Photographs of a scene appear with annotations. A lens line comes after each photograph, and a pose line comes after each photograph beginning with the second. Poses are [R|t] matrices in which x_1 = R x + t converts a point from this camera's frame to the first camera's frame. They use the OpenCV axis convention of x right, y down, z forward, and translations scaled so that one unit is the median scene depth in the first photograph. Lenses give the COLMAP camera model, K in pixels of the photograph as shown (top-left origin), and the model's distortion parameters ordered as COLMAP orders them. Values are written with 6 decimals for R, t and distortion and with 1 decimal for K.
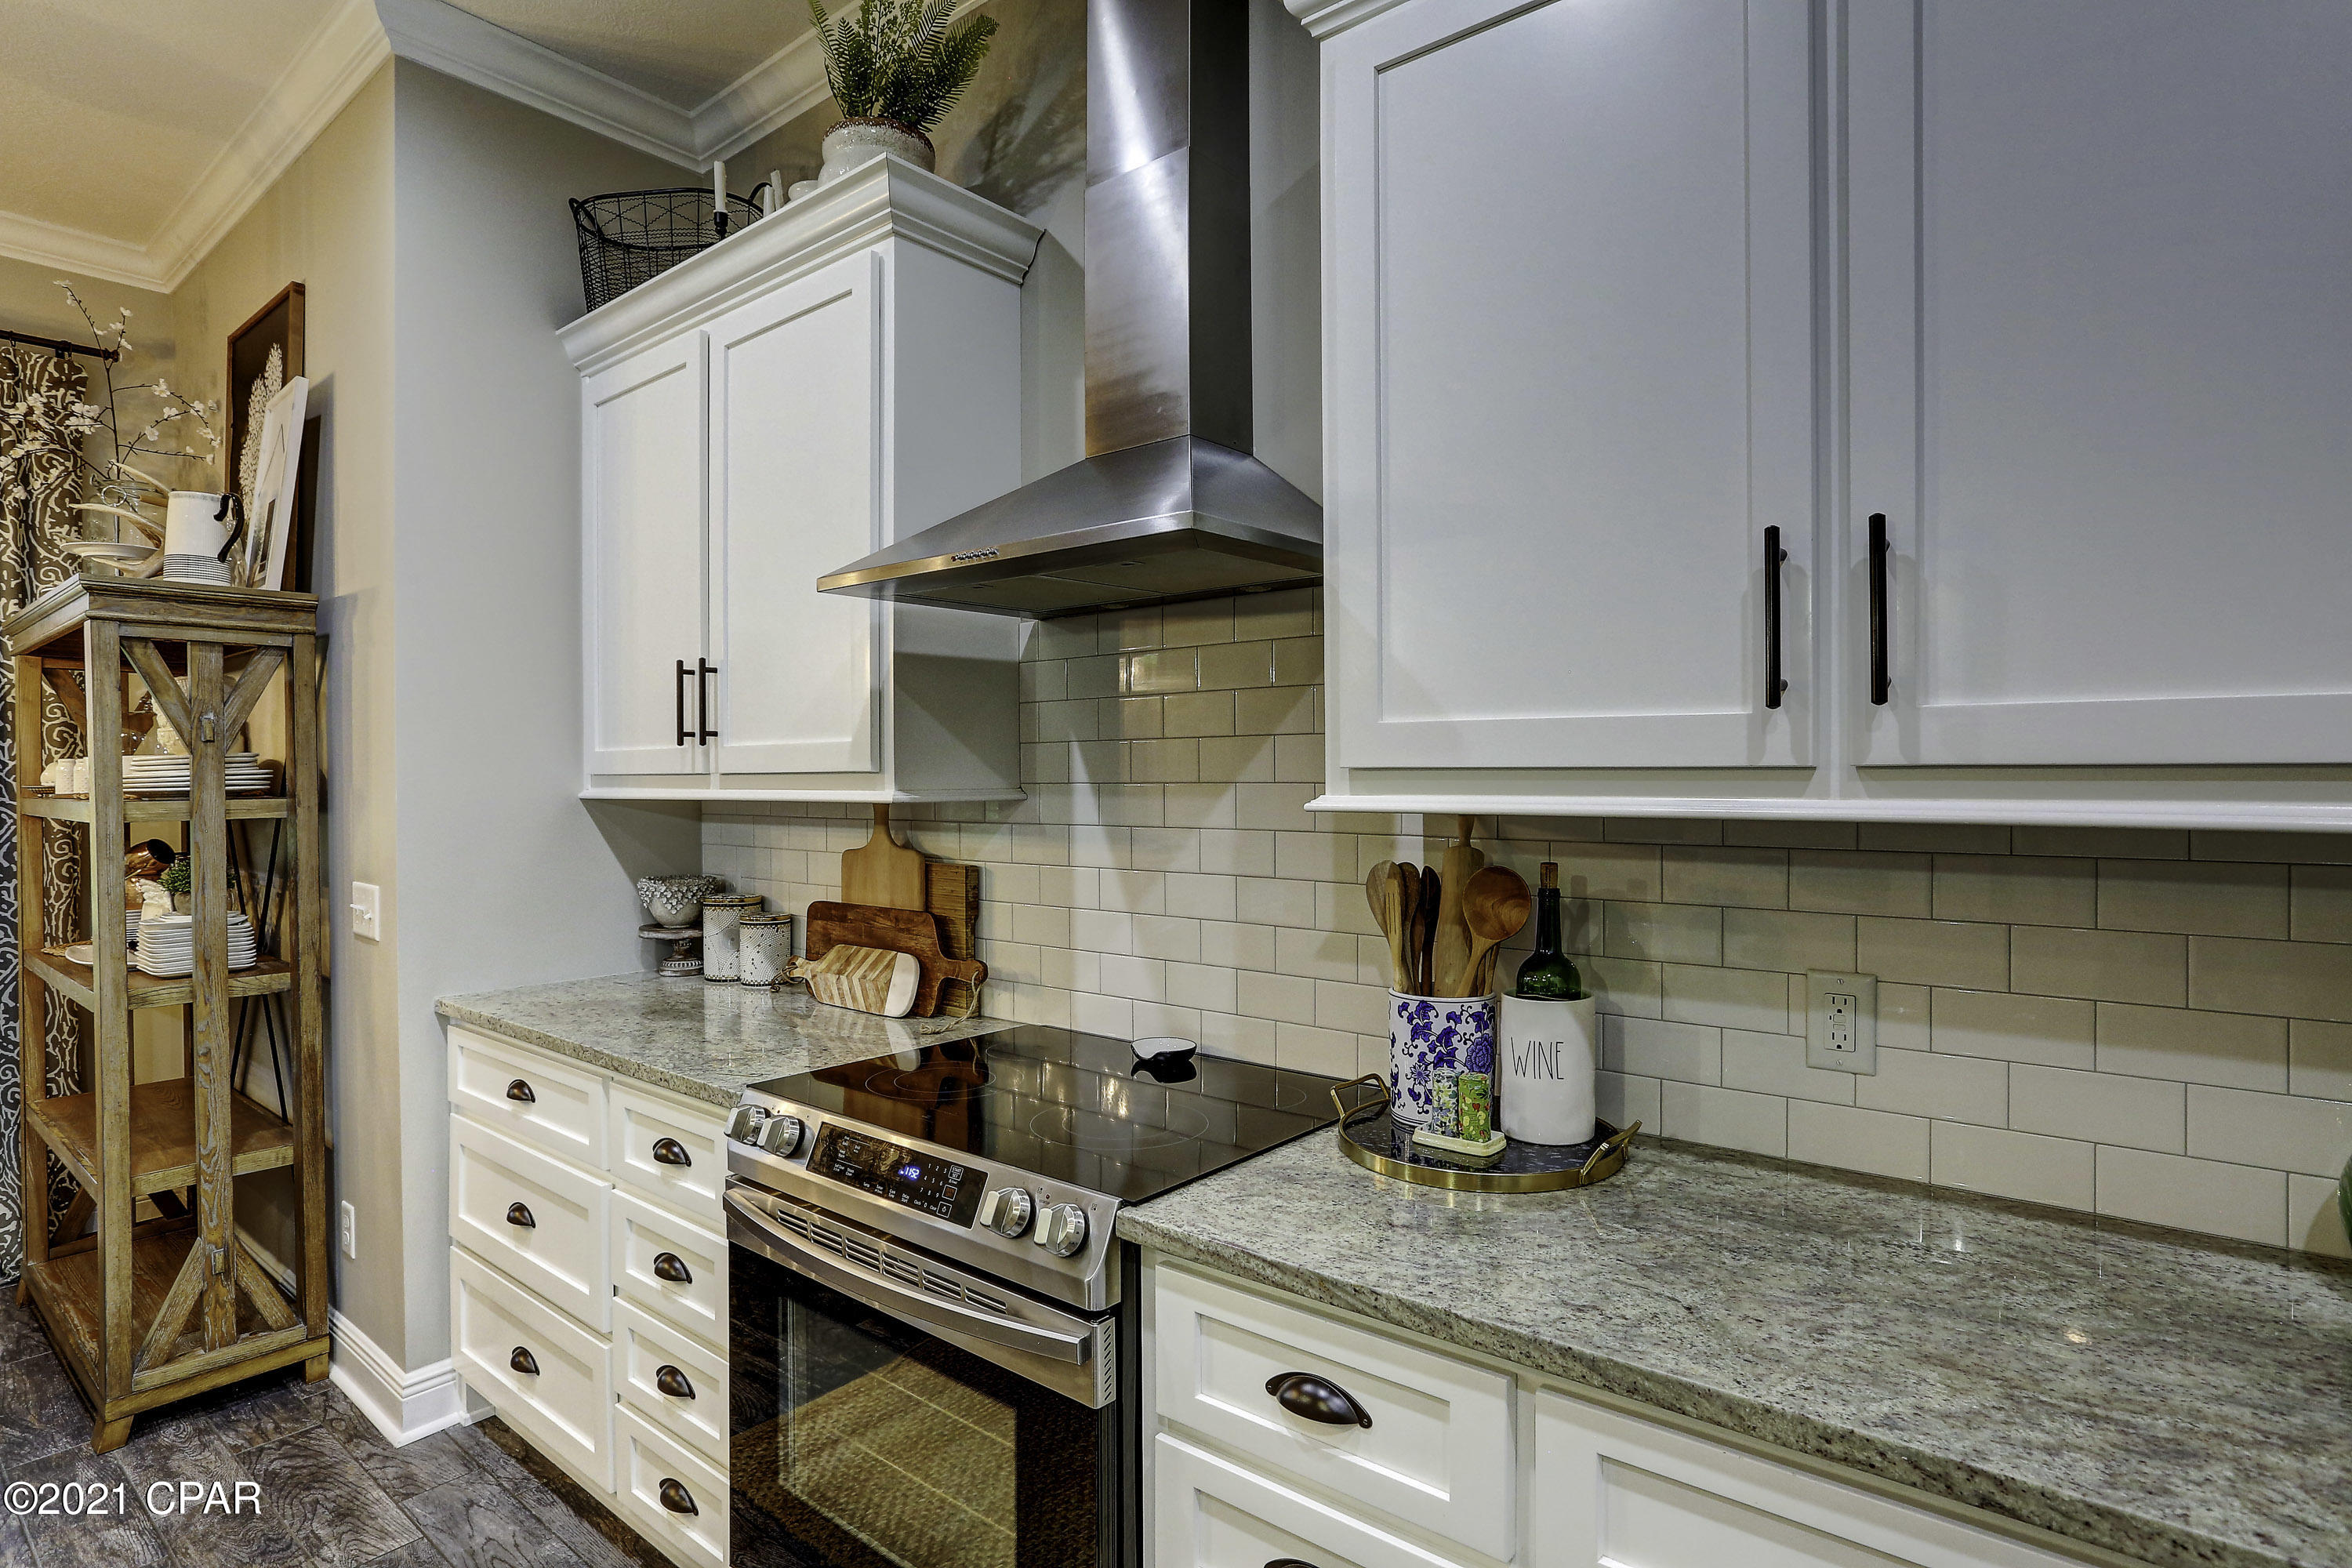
lens RADIAL K [[1216.8, 0, 1175.9], [0, 1216.8, 779.7], [0, 0, 1]] dist [-0.056084, 0.031503]
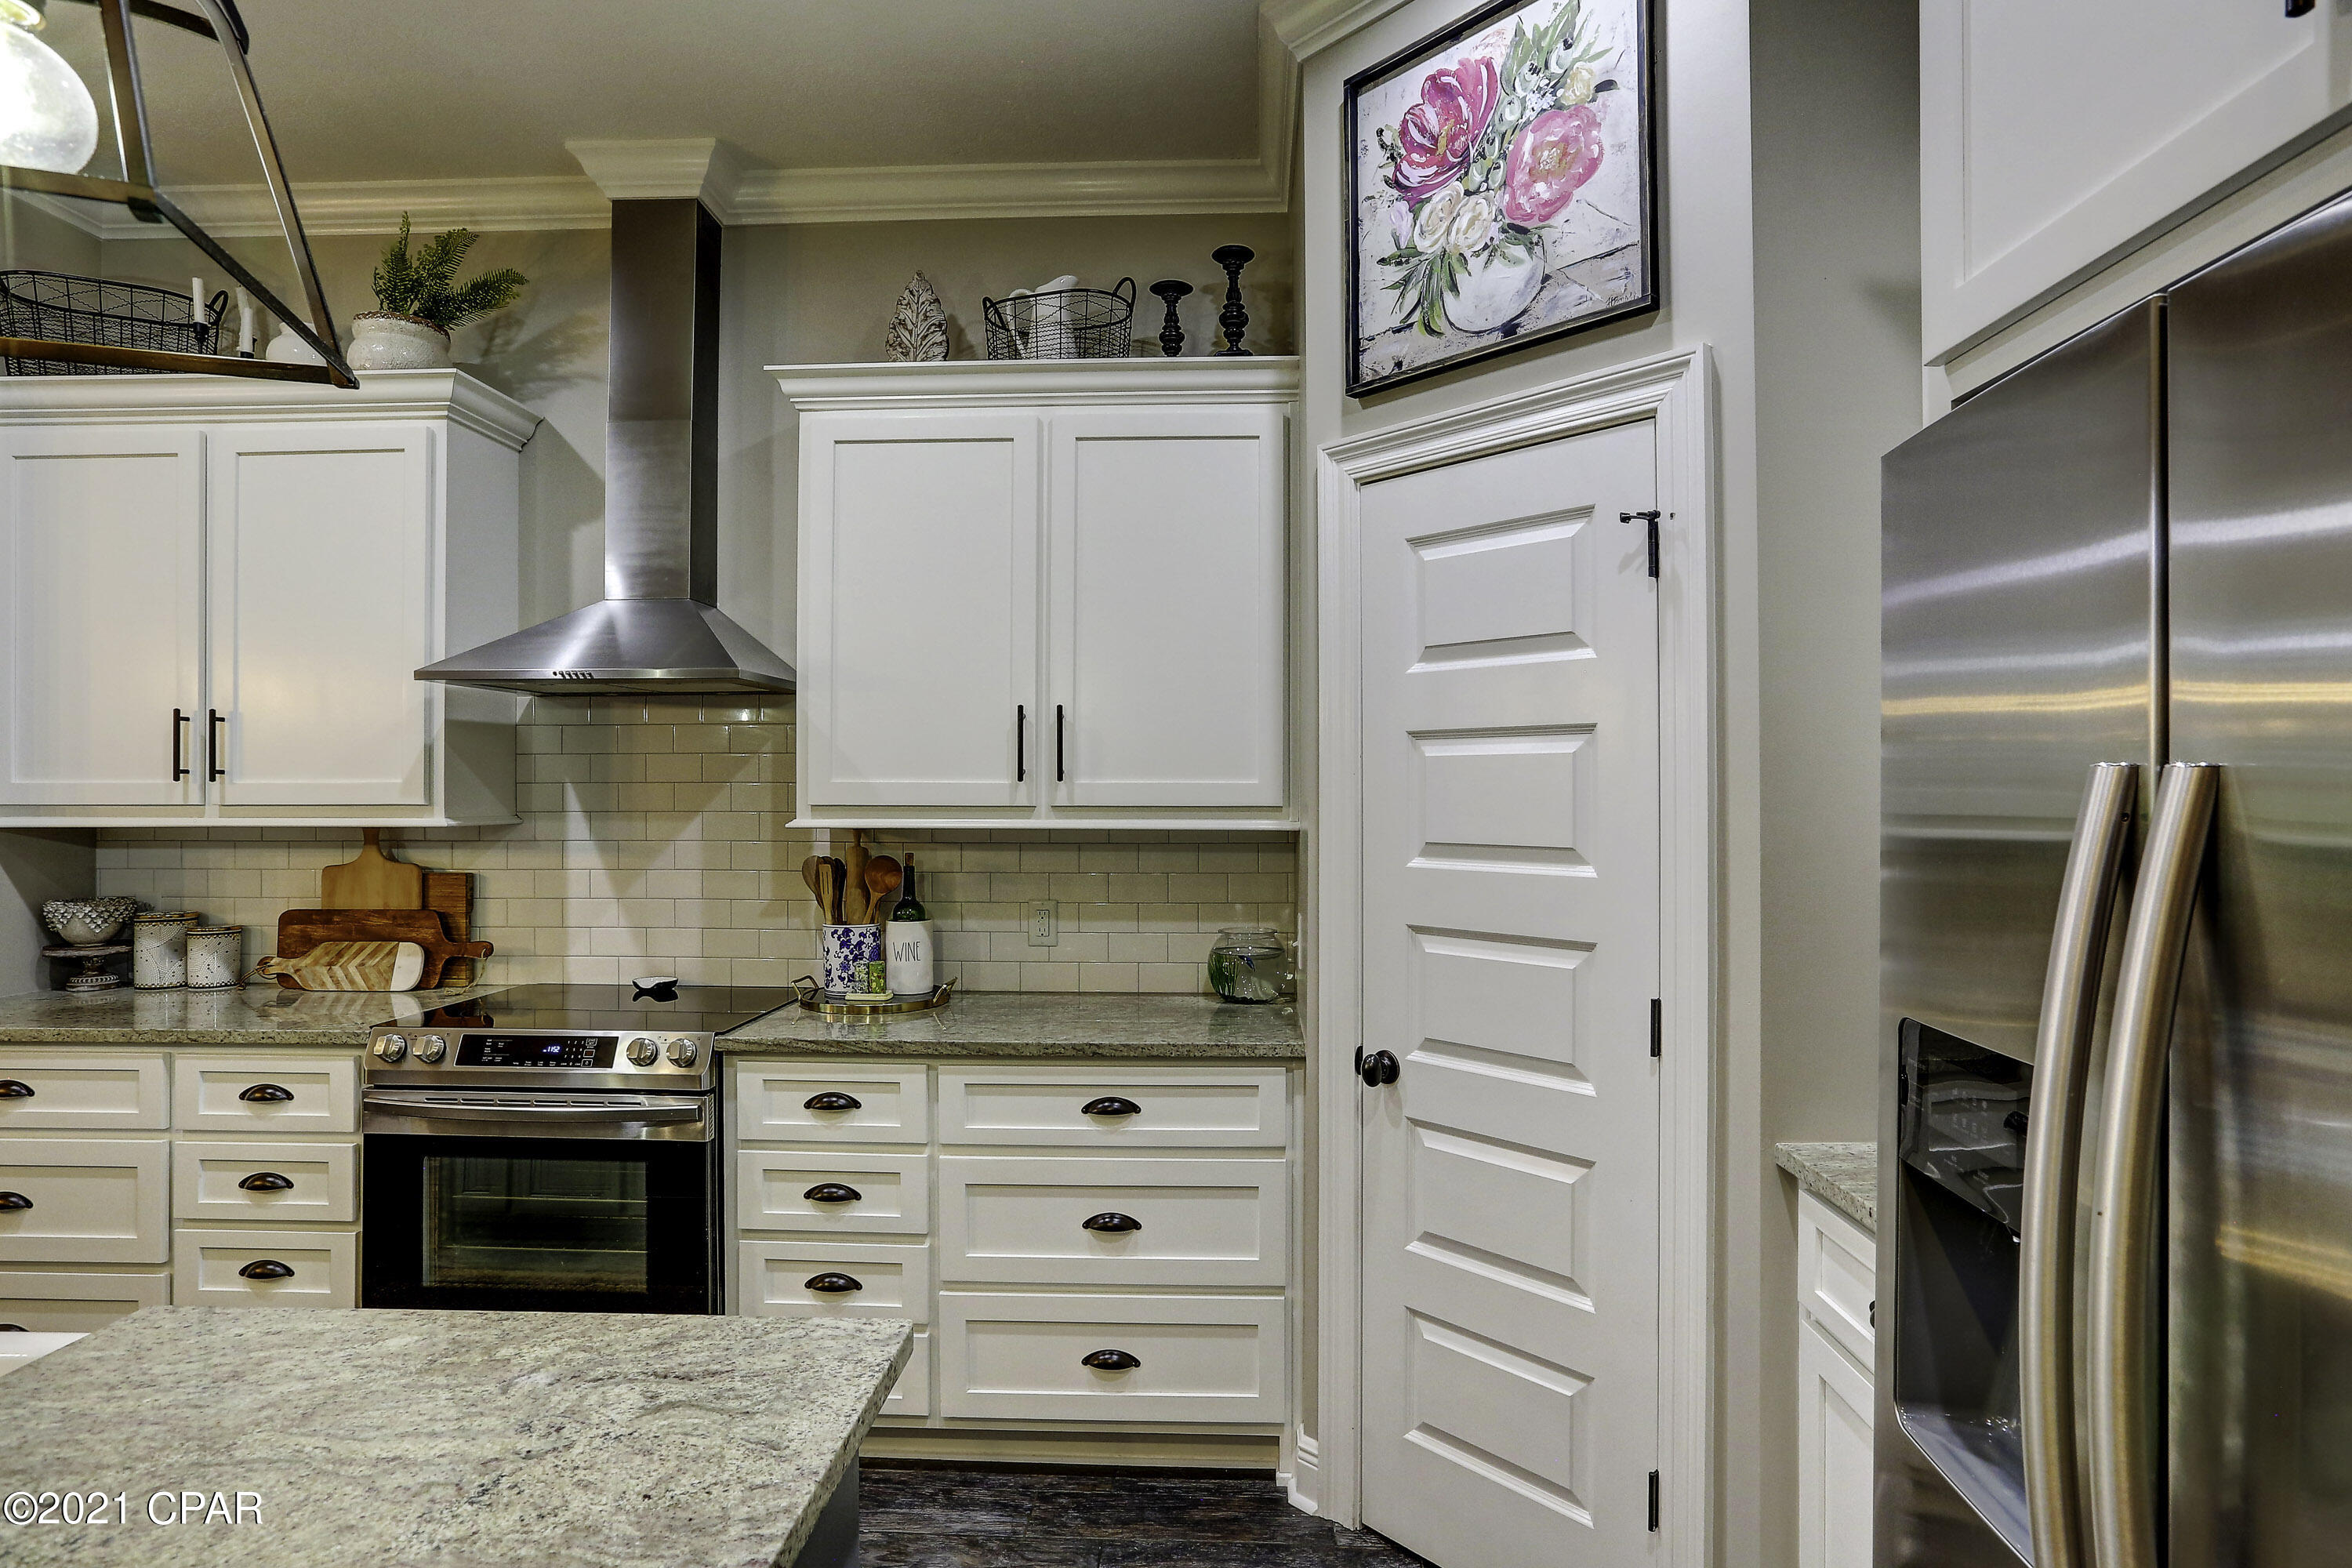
lens RADIAL K [[1236.9, 0, 1193.3], [0, 1236.9, 782.3], [0, 0, 1]] dist [-0.051218, 0.032471]
pose [[0.796503, 0.007806, 0.604585, -0.398698], [-0.000930, 0.999931, -0.011686, -0.016925], [-0.604635, 0.008746, 0.796455, -0.649152]]
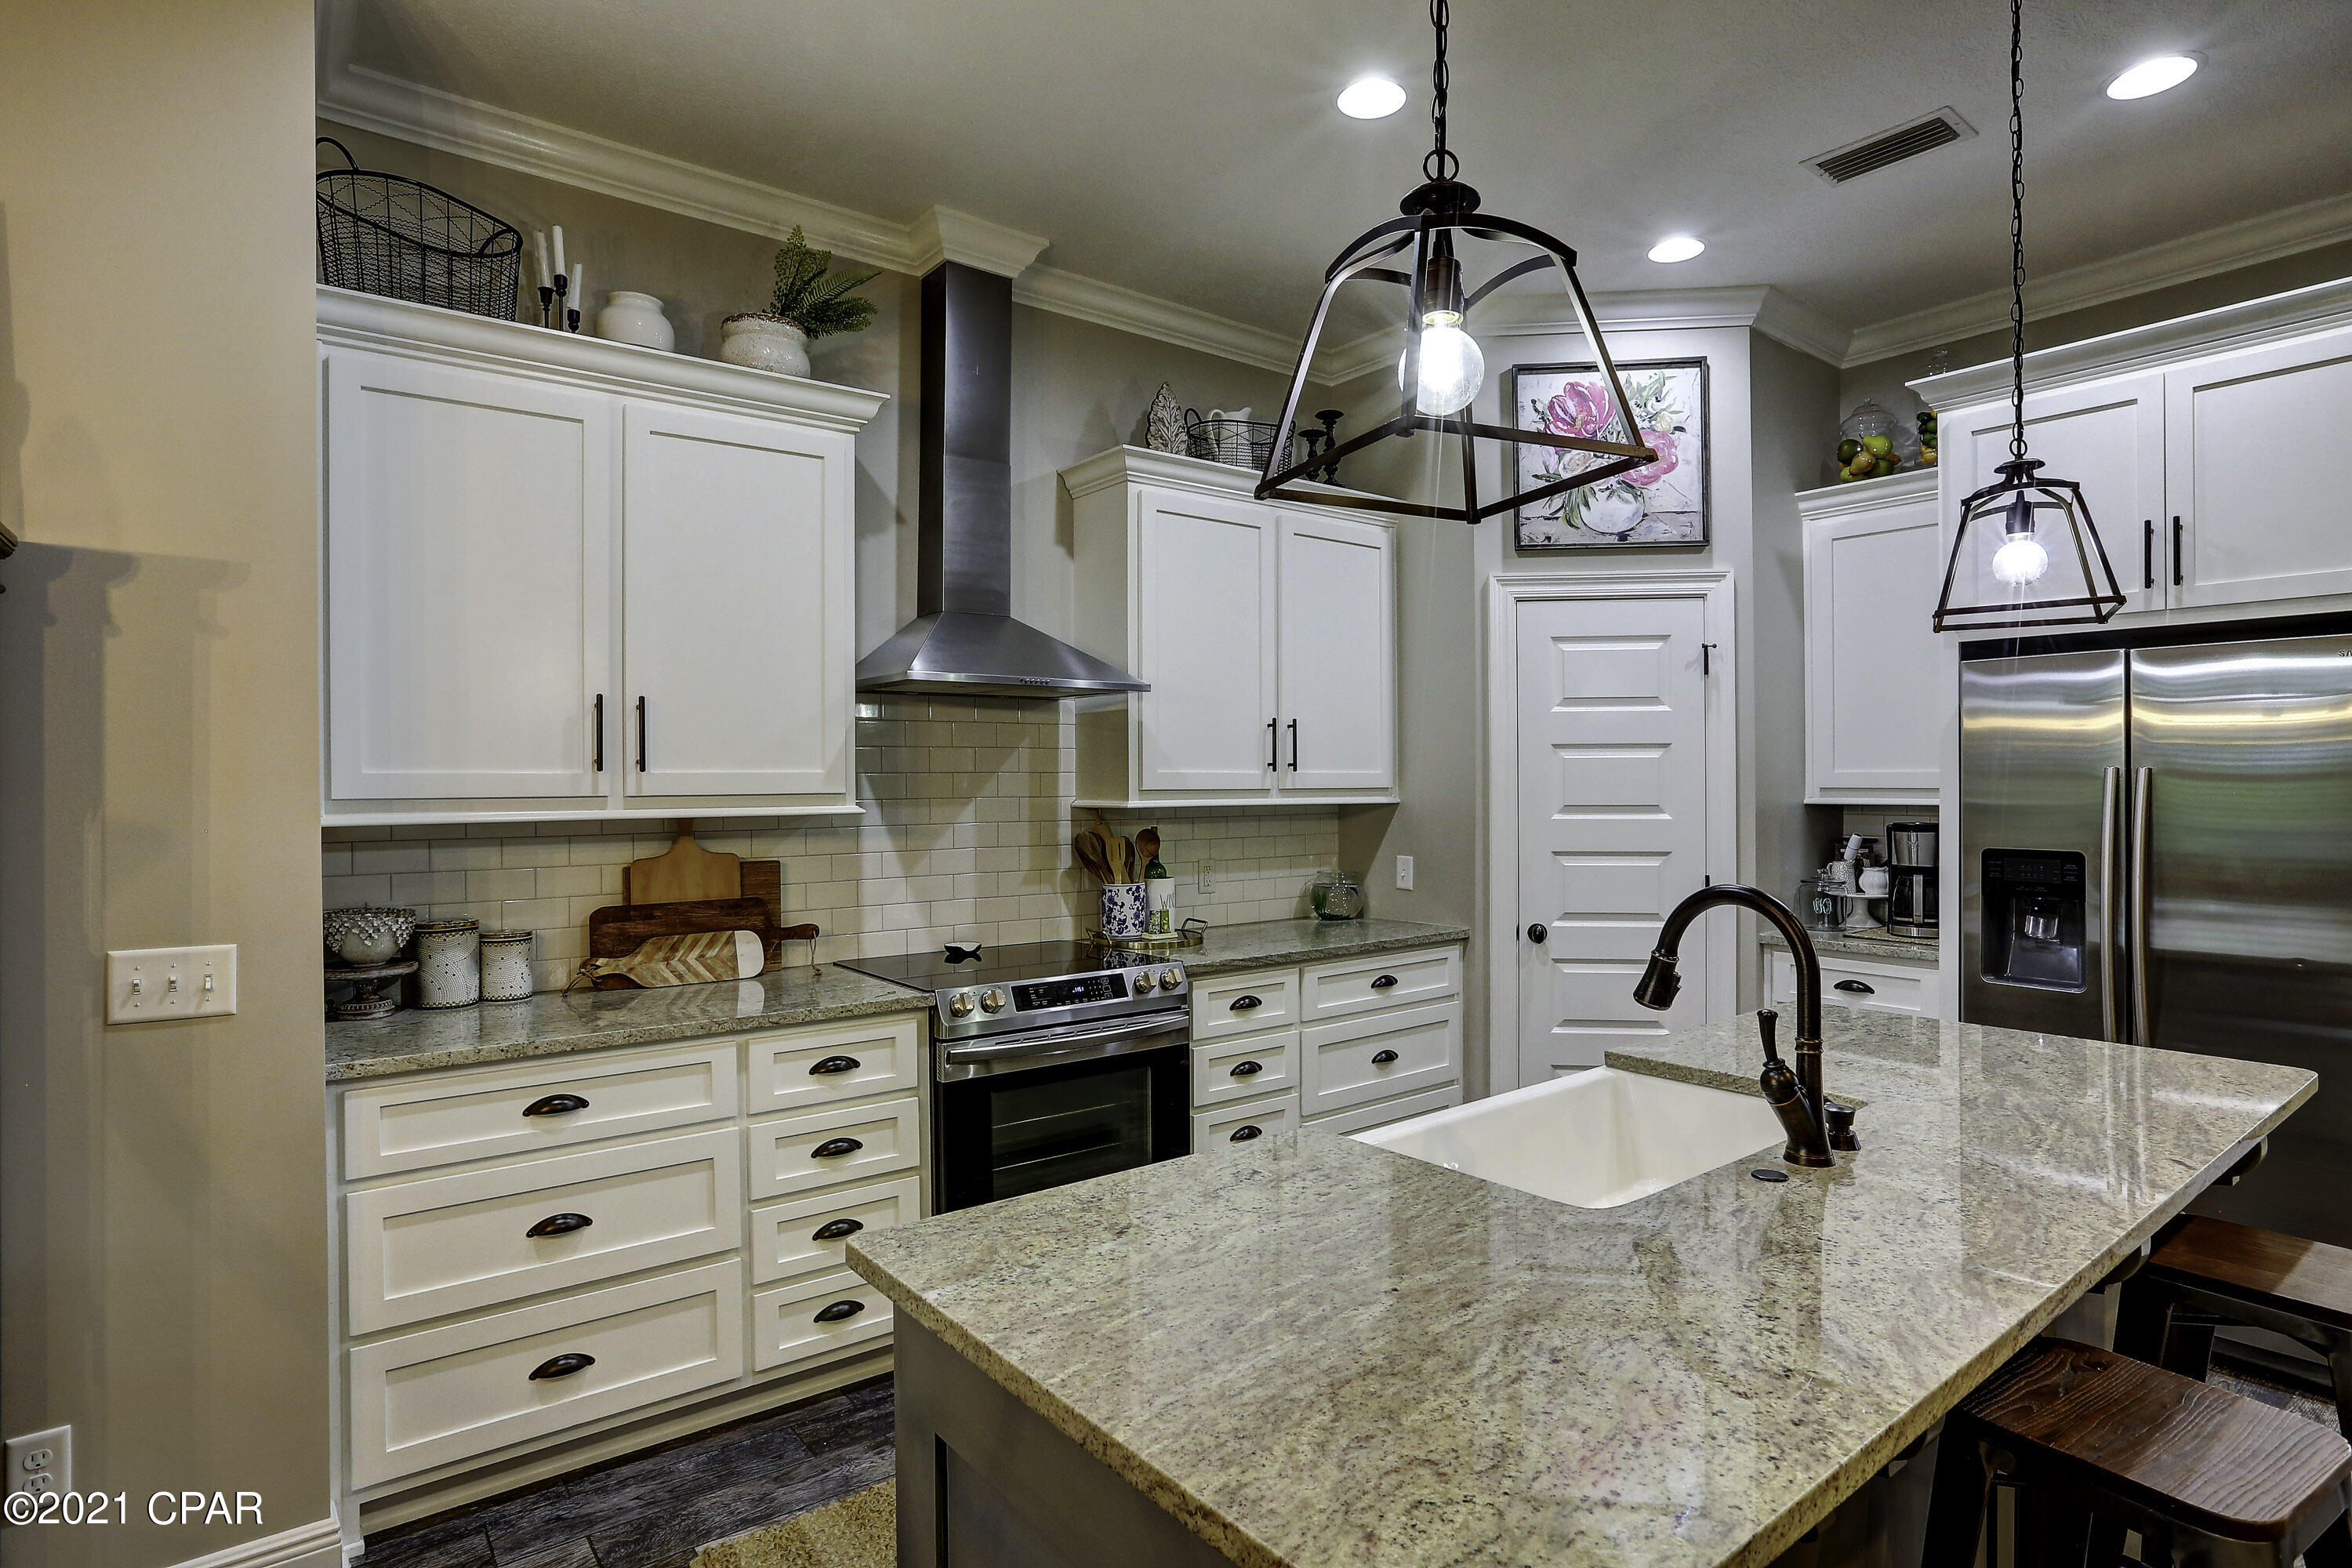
lens RADIAL K [[1216.8, 0, 1175.9], [0, 1216.8, 779.7], [0, 0, 1]] dist [-0.056084, 0.031503]
pose [[0.224936, 0.001959, 0.974372, -1.628158], [0.006889, 0.999970, -0.003601, -0.015274], [-0.974349, 0.007523, 0.224916, 0.279626]]
